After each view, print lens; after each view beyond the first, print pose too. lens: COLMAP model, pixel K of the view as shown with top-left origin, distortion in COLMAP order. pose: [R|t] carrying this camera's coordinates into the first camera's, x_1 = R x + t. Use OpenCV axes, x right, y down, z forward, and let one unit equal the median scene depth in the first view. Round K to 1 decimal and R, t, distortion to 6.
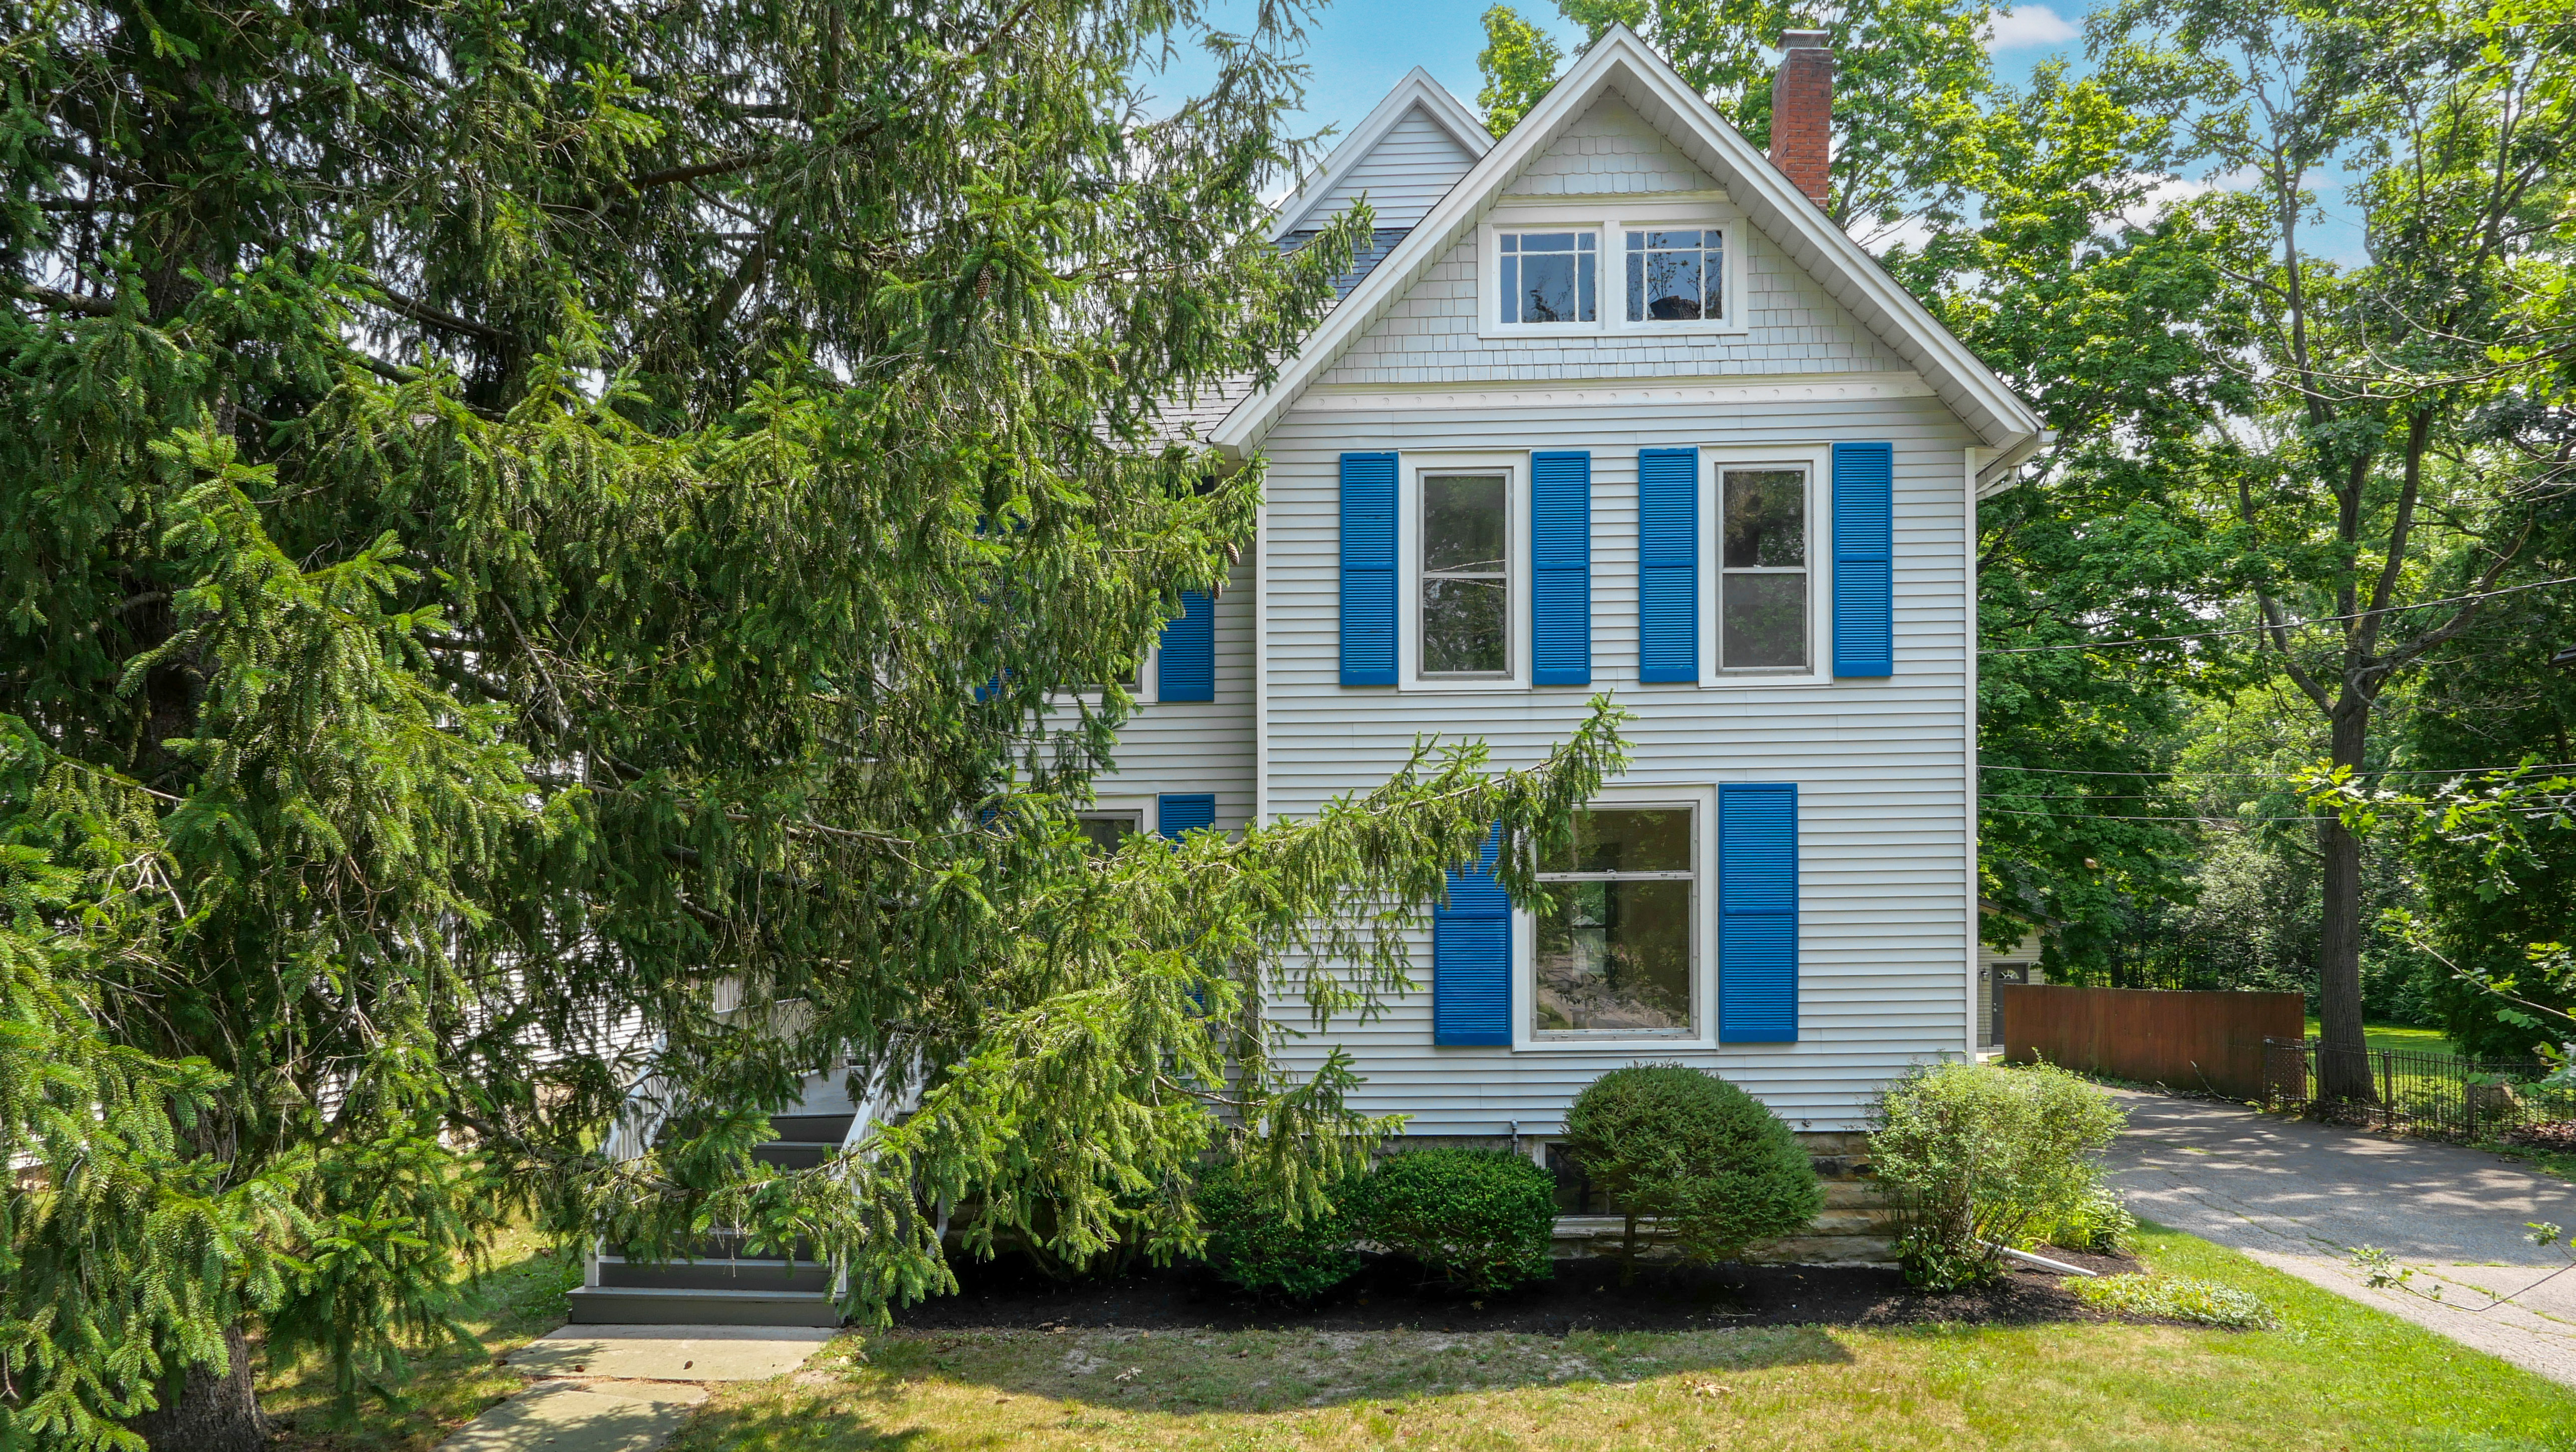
lens RADIAL K [[1685.0, 0, 1288.2], [0, 1685.0, 888.2], [0, 0, 1]] dist [-0.004981, -0.008834]
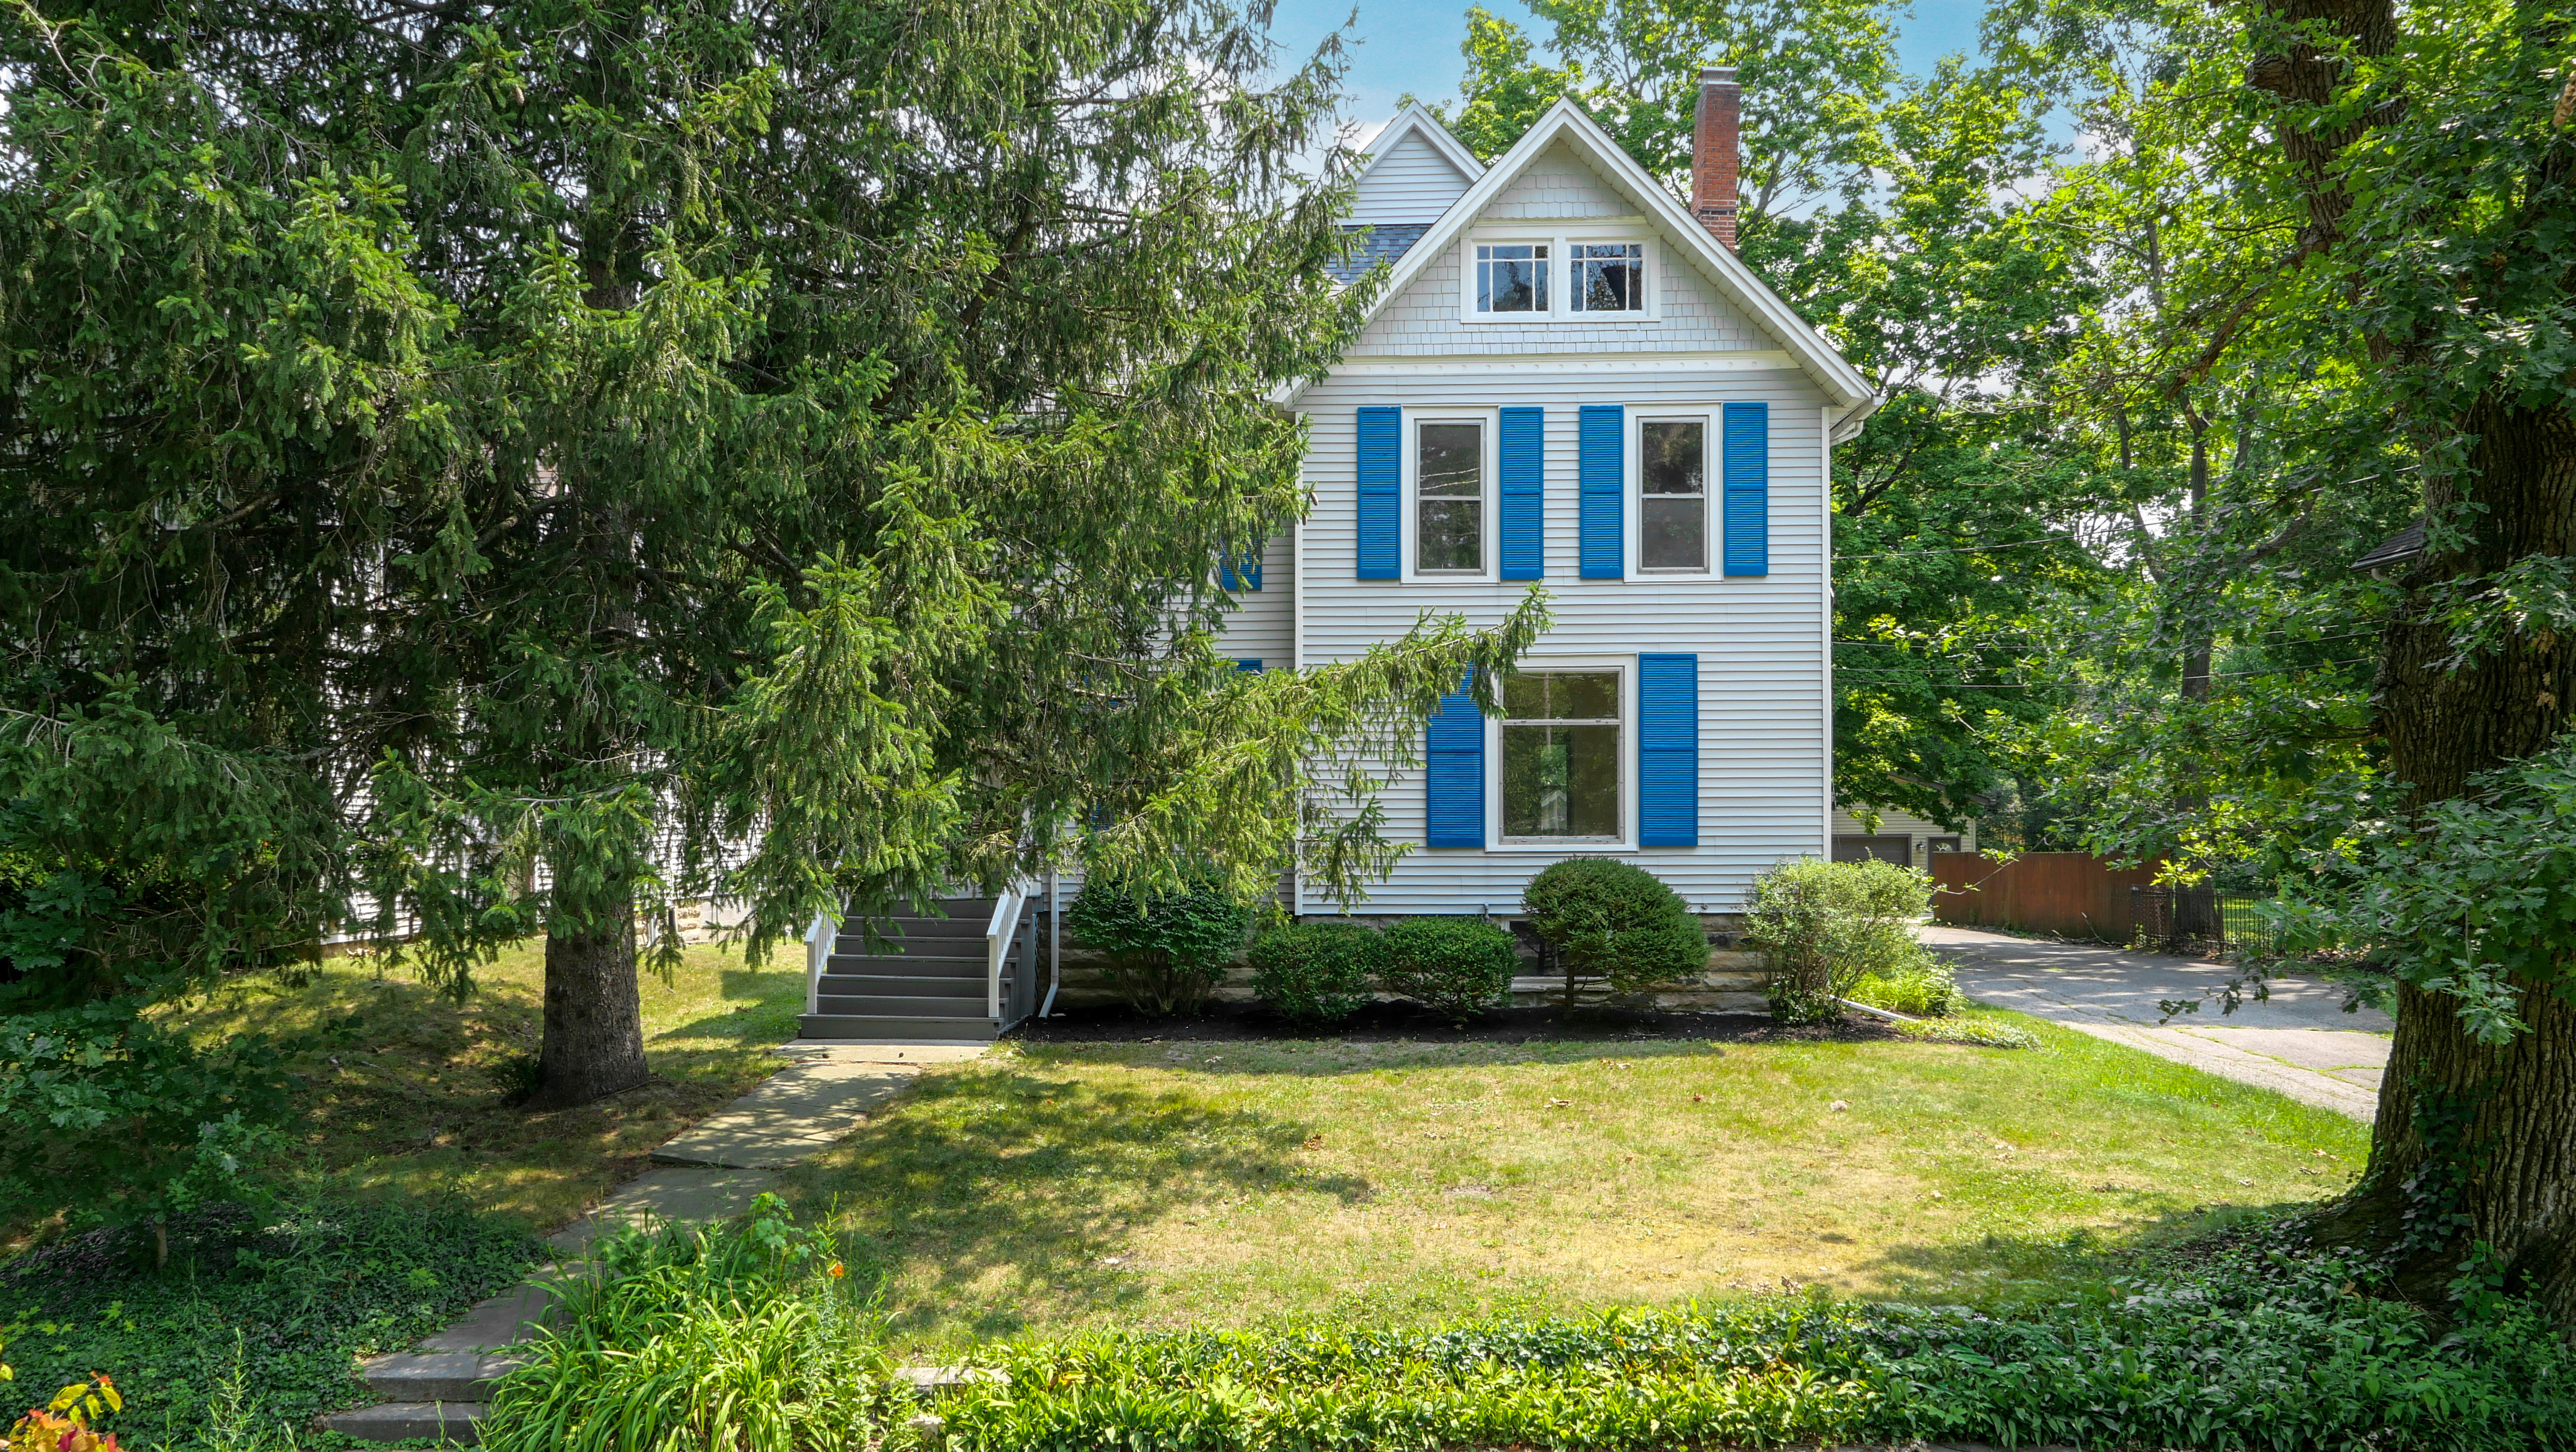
lens RADIAL K [[1685.0, 0, 1270.8], [0, 1685.0, 727.7], [0, 0, 1]] dist [-0.004981, -0.008834]
pose [[0.999977, 0.006715, 0.000193, -0.037852], [-0.006705, 0.999388, -0.034325, 0.045014], [-0.000423, 0.034323, 0.999411, -0.341535]]
